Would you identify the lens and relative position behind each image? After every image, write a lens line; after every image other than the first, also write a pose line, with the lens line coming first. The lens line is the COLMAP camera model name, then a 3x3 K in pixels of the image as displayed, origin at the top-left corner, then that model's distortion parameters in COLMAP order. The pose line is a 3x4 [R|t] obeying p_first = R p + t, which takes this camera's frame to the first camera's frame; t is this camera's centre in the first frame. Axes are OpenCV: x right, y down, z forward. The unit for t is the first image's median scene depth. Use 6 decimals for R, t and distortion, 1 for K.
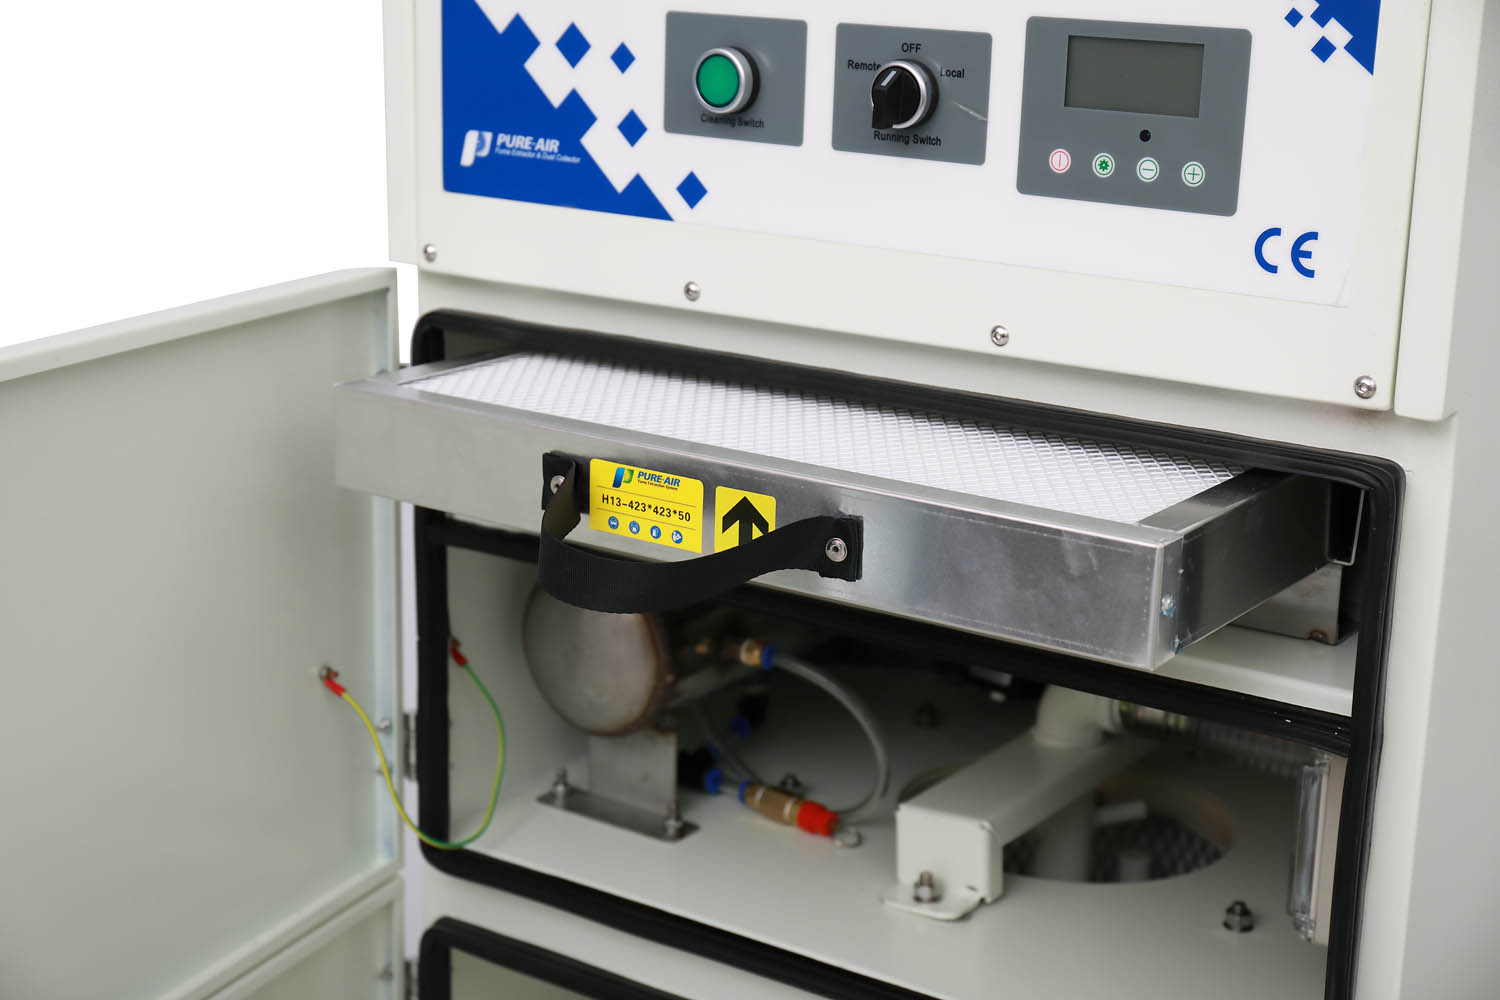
lens RADIAL K [[2473.3, 0, 746.2], [0, 2473.3, 499.8], [0, 0, 1]] dist [0.058892, 0.000000]
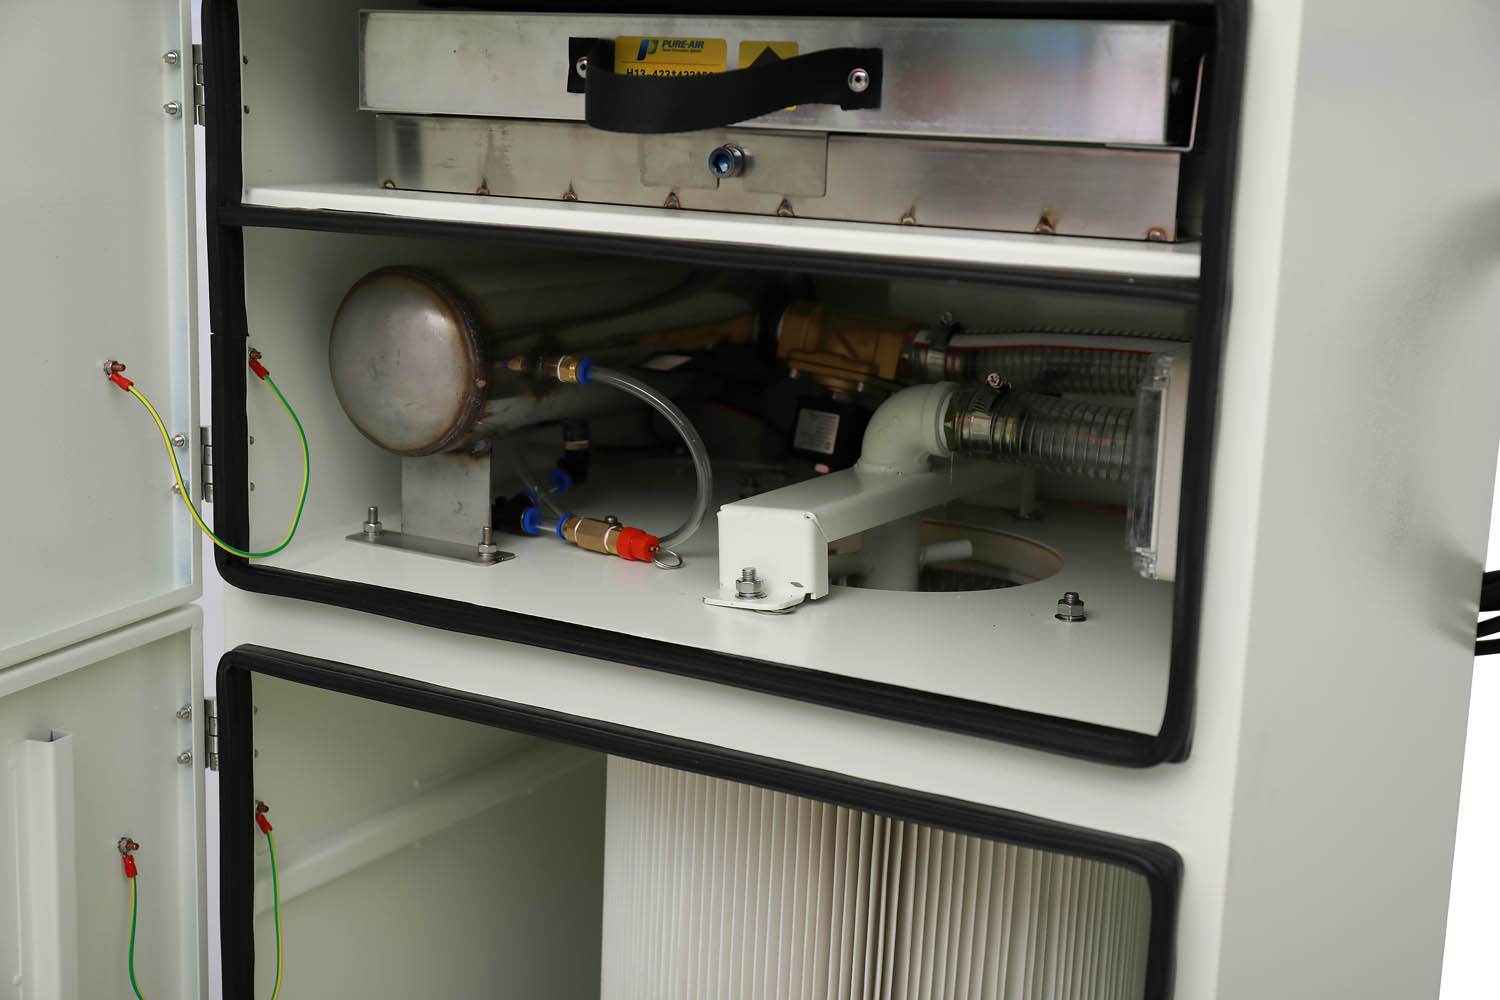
lens RADIAL K [[2161.8, 0, 752.8], [0, 2161.8, 501.0], [0, 0, 1]] dist [0.023266, 0.000000]
pose [[0.997527, -0.007660, 0.069870, 0.015267], [0.011517, 0.998422, -0.054967, 0.163542], [-0.069339, 0.055635, 0.996041, 0.159171]]
